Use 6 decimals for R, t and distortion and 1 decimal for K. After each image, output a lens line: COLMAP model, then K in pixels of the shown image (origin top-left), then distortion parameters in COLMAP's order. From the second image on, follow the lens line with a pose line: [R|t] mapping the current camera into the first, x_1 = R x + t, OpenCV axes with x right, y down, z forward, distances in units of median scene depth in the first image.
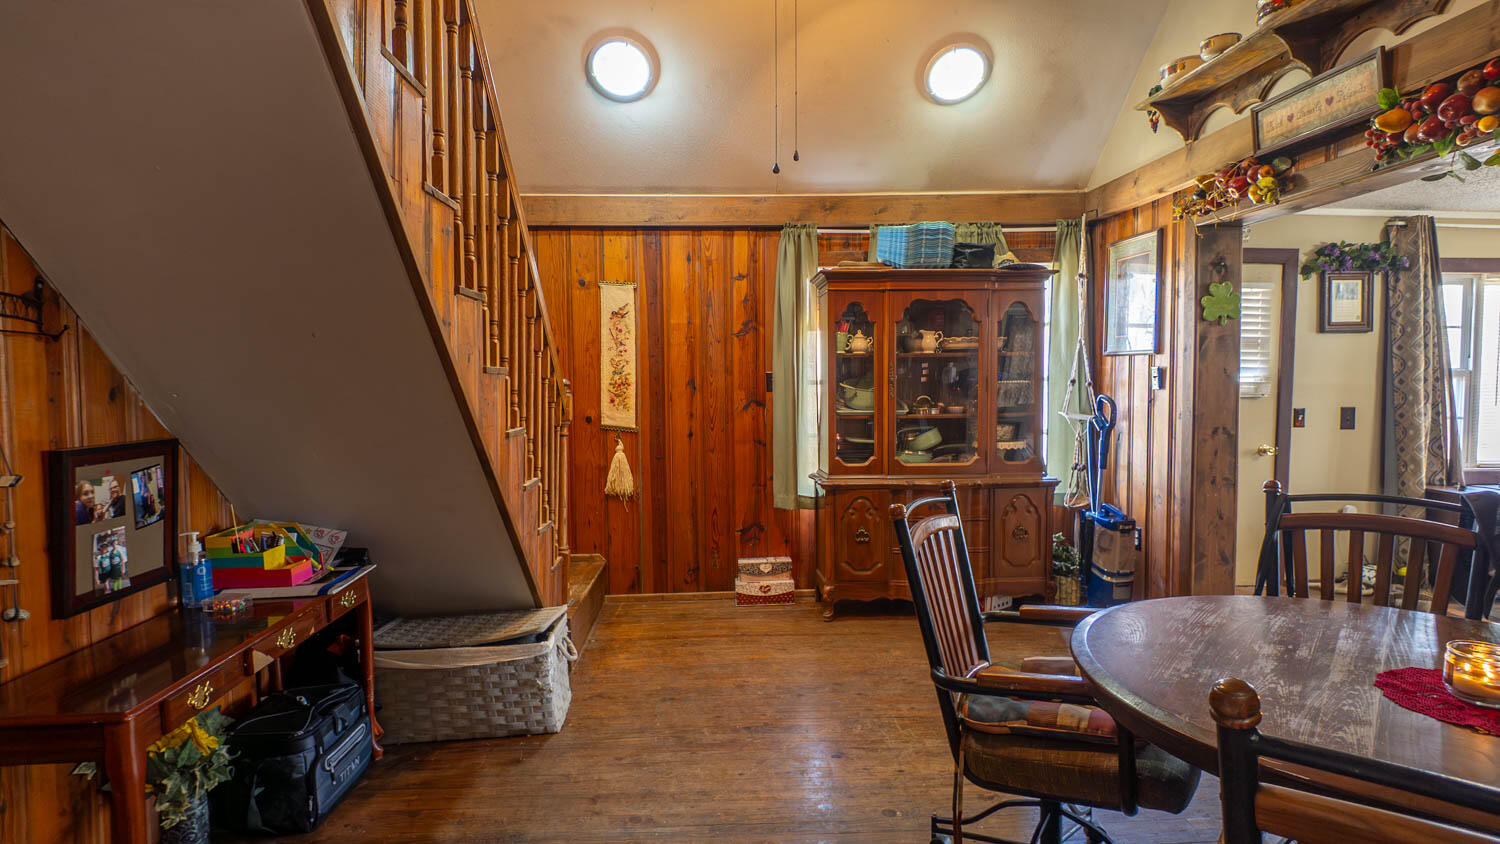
lens RADIAL K [[763.1, 0, 750.0], [0, 763.1, 422.0], [0, 0, 1]] dist [0.003796, -0.010925]
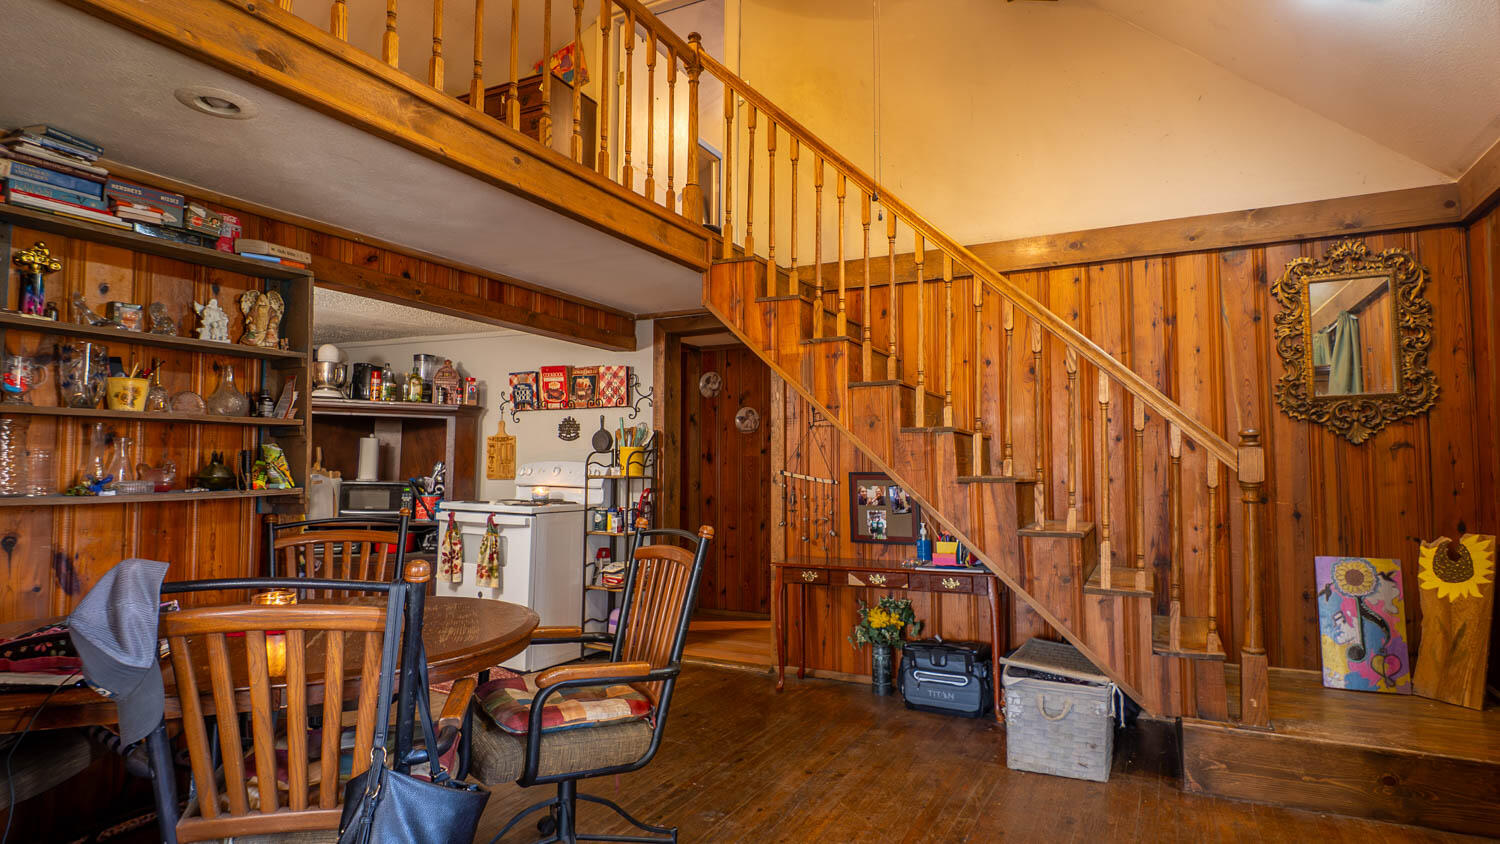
lens RADIAL K [[763.1, 0, 750.0], [0, 763.1, 422.0], [0, 0, 1]] dist [0.003796, -0.010925]
pose [[-0.494474, -0.043571, -0.868100, 0.543448], [-0.040833, 0.998805, -0.026872, -0.017251], [0.868233, 0.022160, -0.495662, 0.757944]]
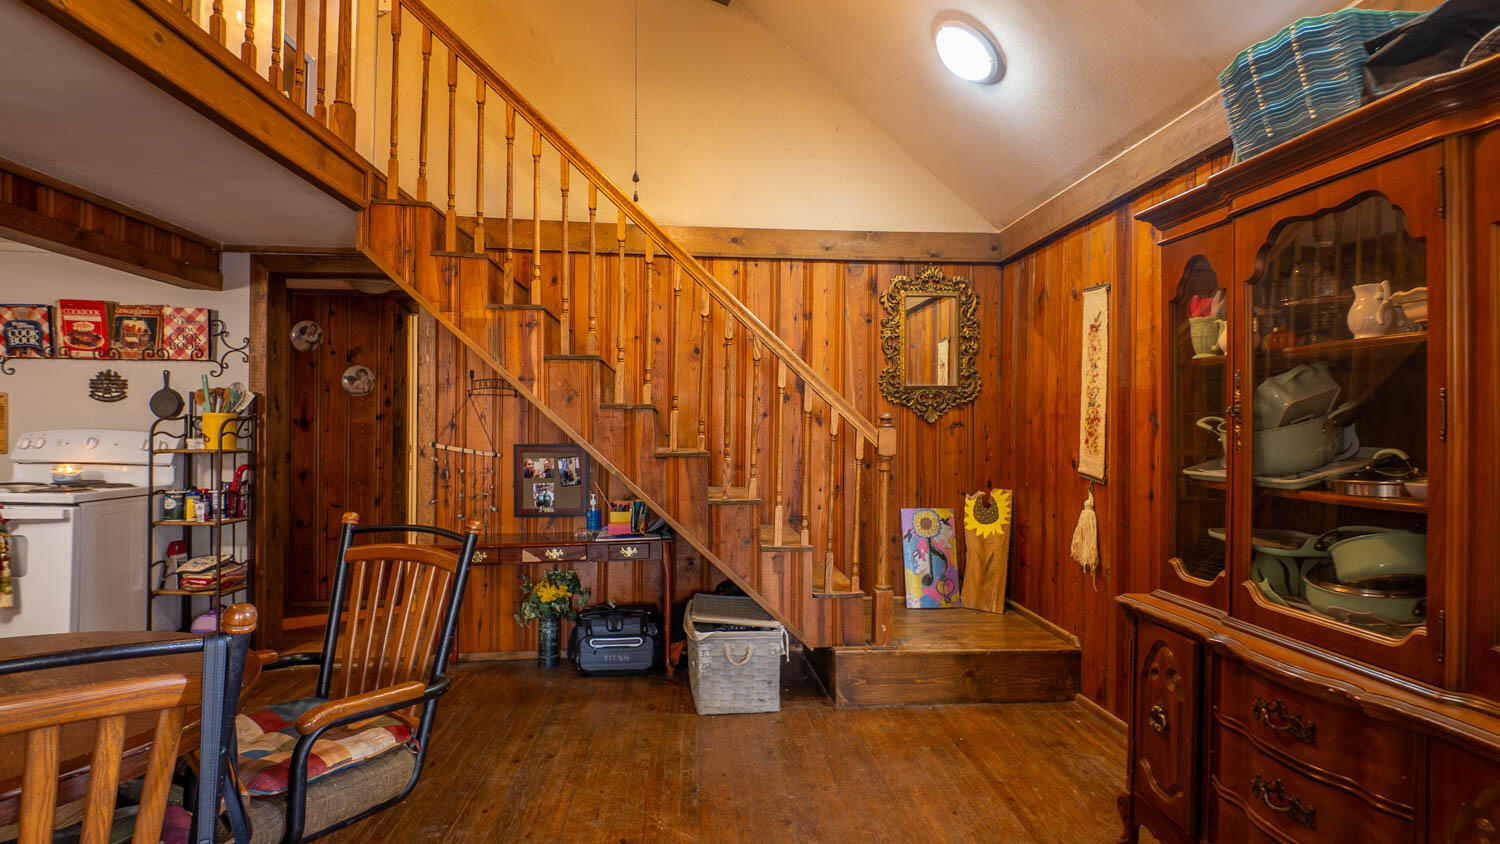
lens RADIAL K [[765.0, 0, 744.1], [0, 765.0, 425.6], [0, 0, 1]] dist [0.045428, -0.042876]
pose [[0.040199, 0.007884, -0.999161, 0.580940], [-0.056763, 0.998372, 0.005595, -0.028264], [0.997578, 0.056490, 0.040581, 0.628792]]
